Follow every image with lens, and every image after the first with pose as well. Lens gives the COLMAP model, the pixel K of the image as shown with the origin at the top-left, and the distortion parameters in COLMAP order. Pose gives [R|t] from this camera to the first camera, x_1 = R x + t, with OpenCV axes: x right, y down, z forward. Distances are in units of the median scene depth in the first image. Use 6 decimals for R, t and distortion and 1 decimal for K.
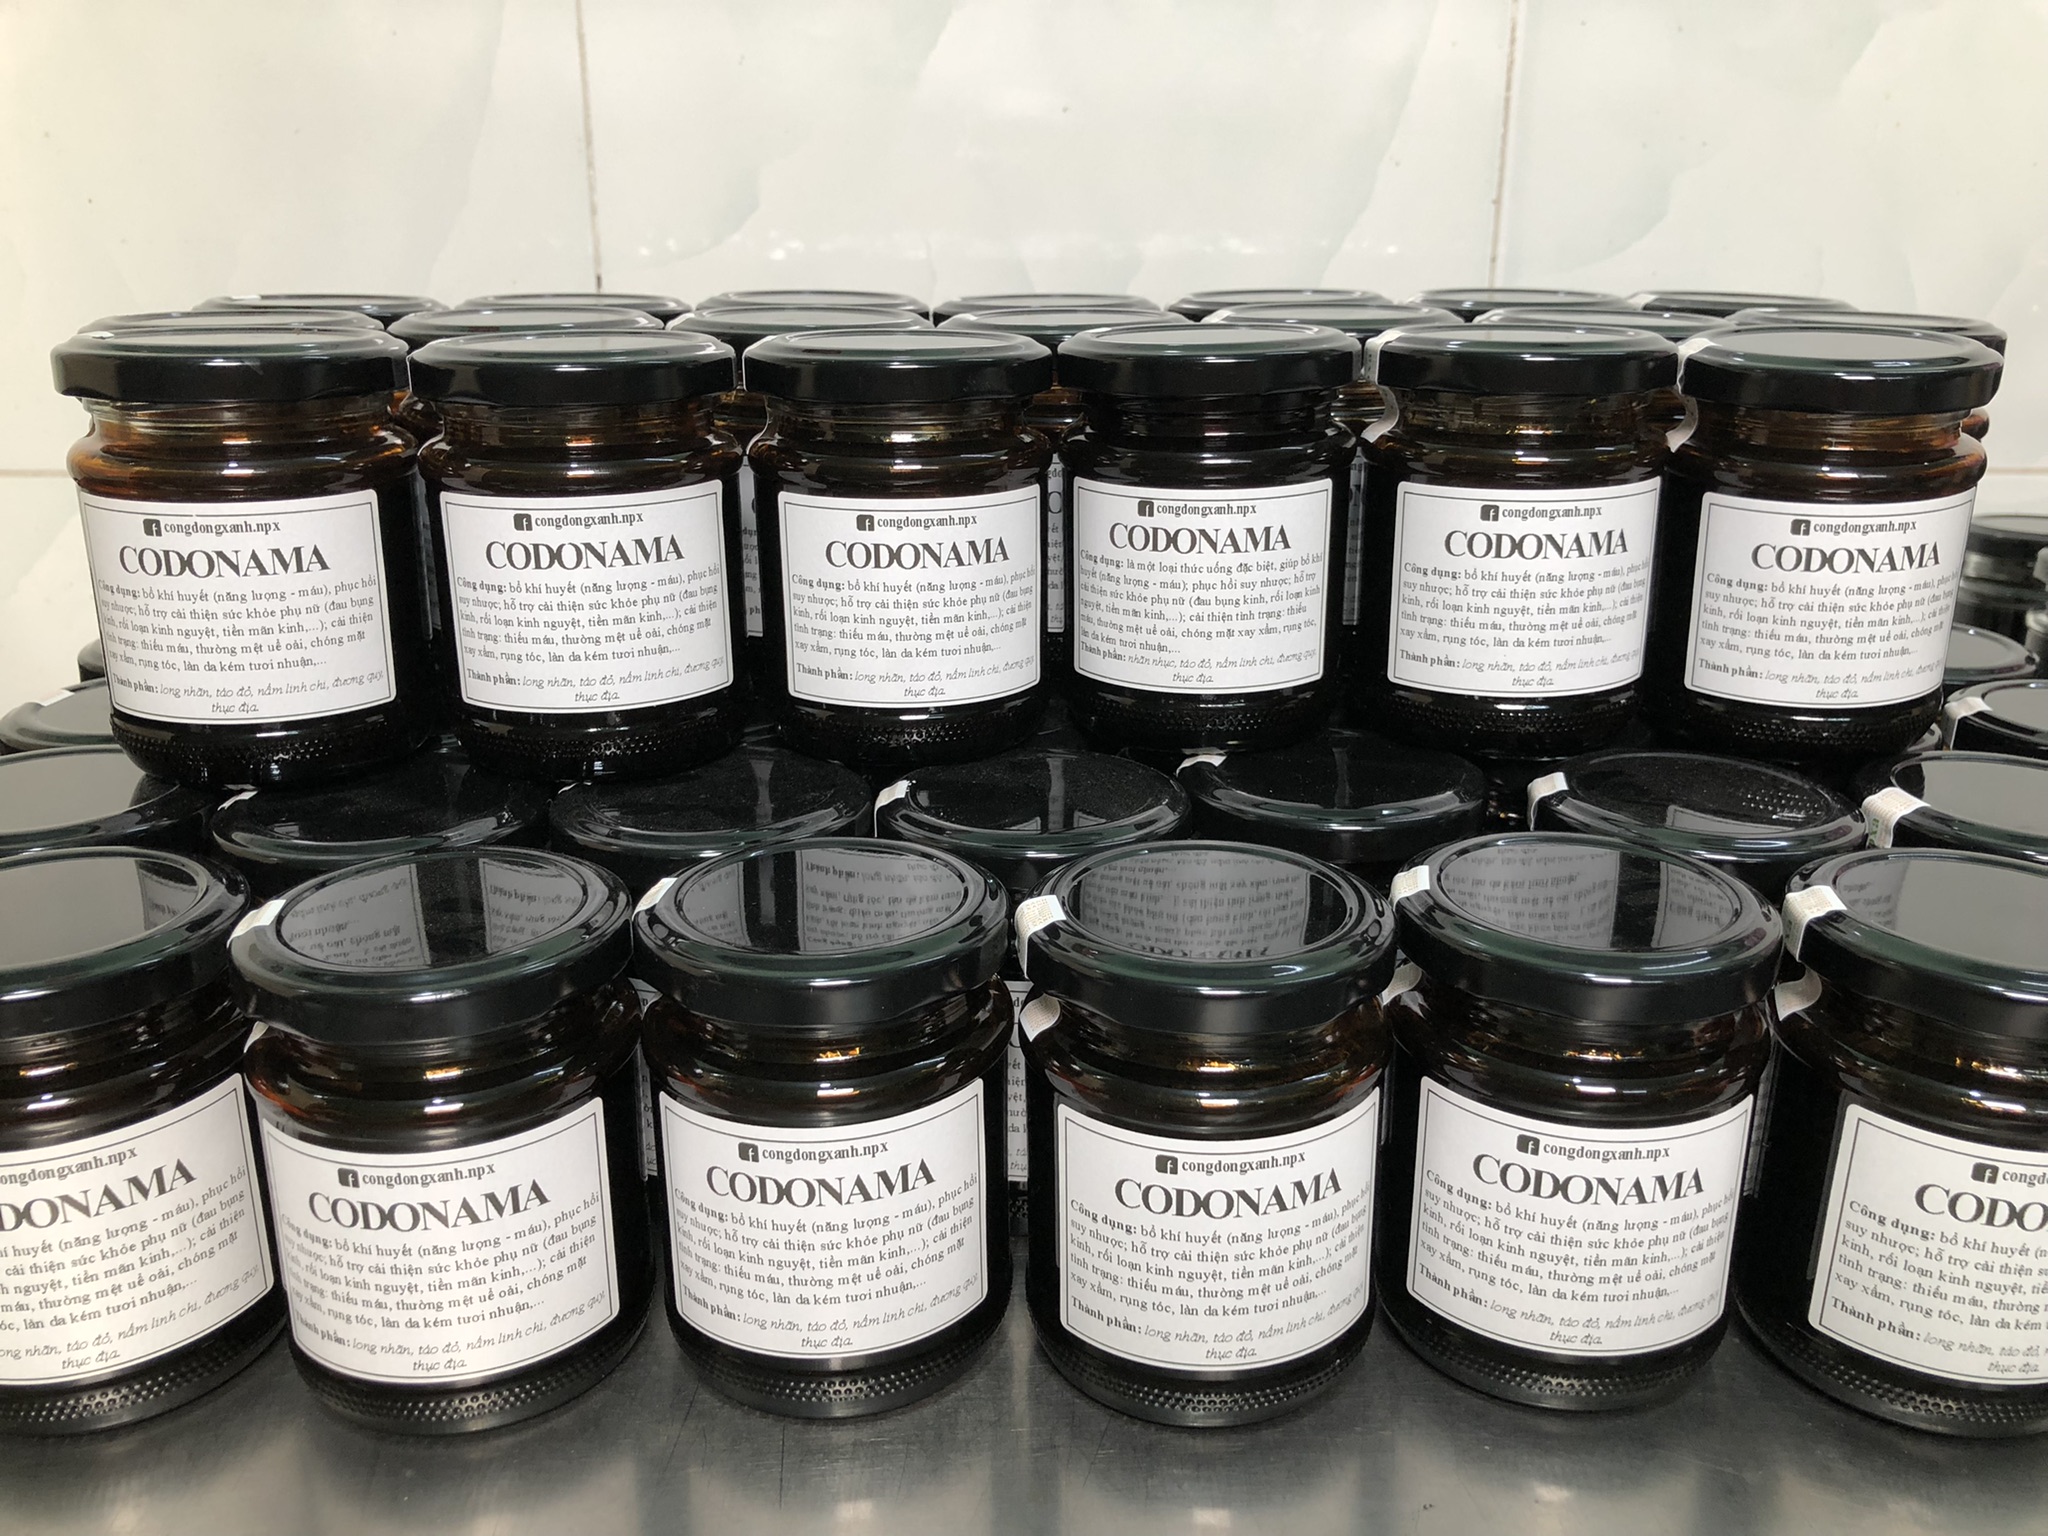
lens RADIAL K [[1691.6, 0, 1024.0], [0, 1691.6, 768.0], [0, 0, 1]] dist [0.202408, -0.538569]
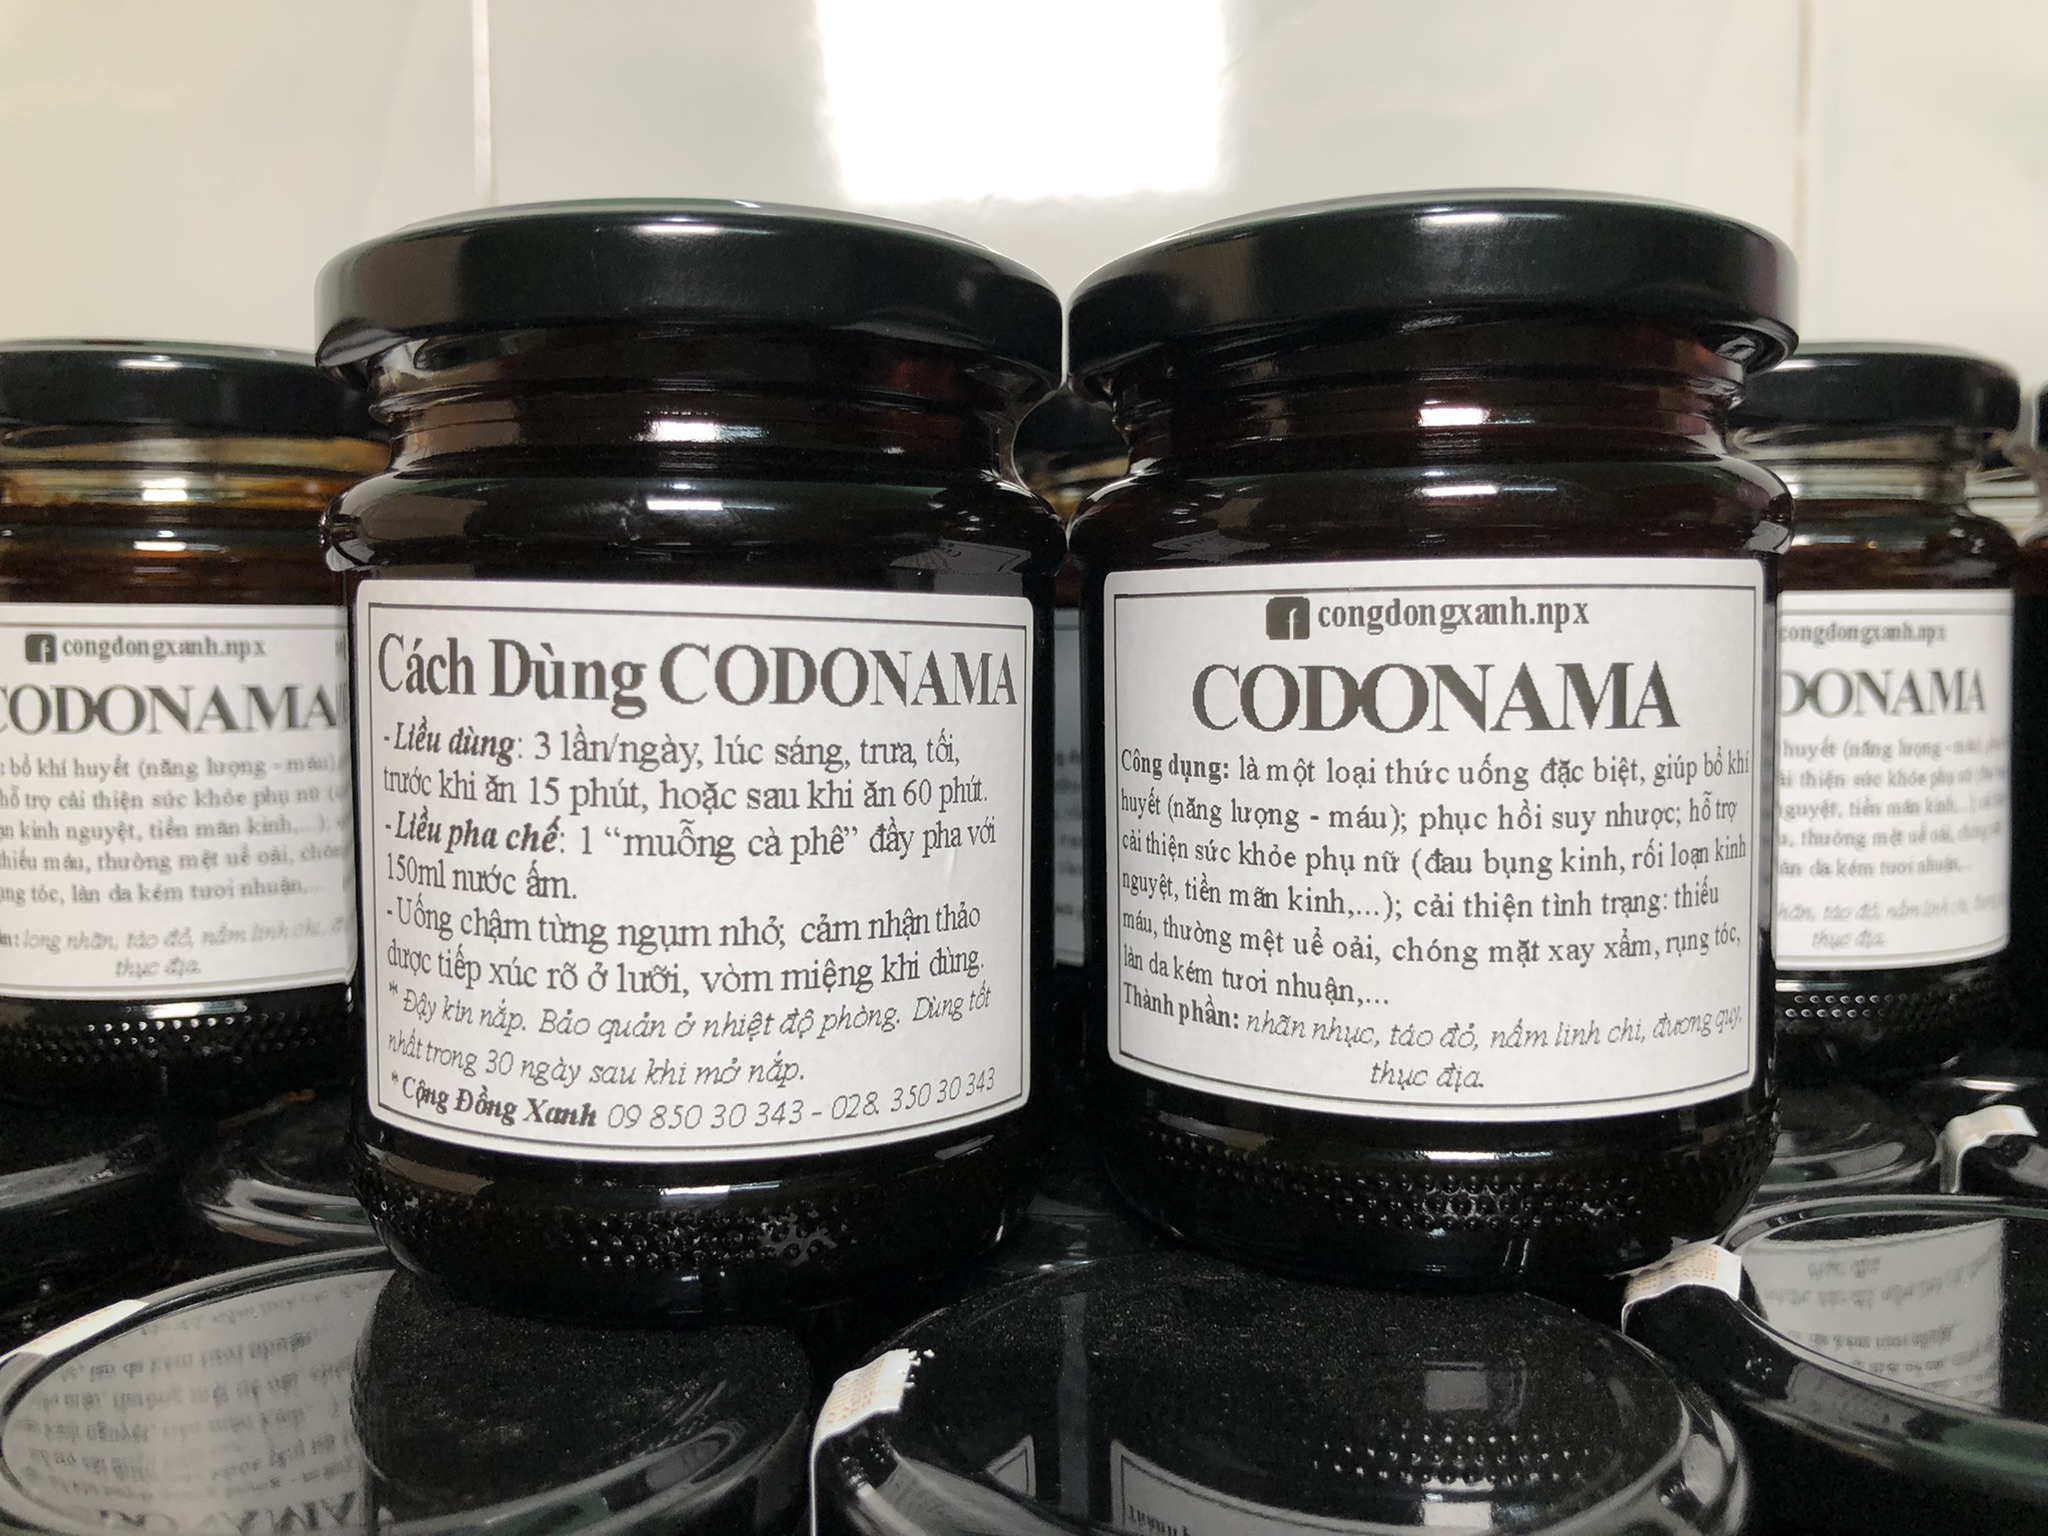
lens RADIAL K [[1635.4, 0, 1024.0], [0, 1635.4, 768.0], [0, 0, 1]] dist [0.014393, -0.001531]
pose [[0.998566, 0.003732, -0.053403, 0.032141], [-0.017380, 0.966130, -0.257469, -0.025091], [0.050634, 0.258028, 0.964810, 0.646569]]
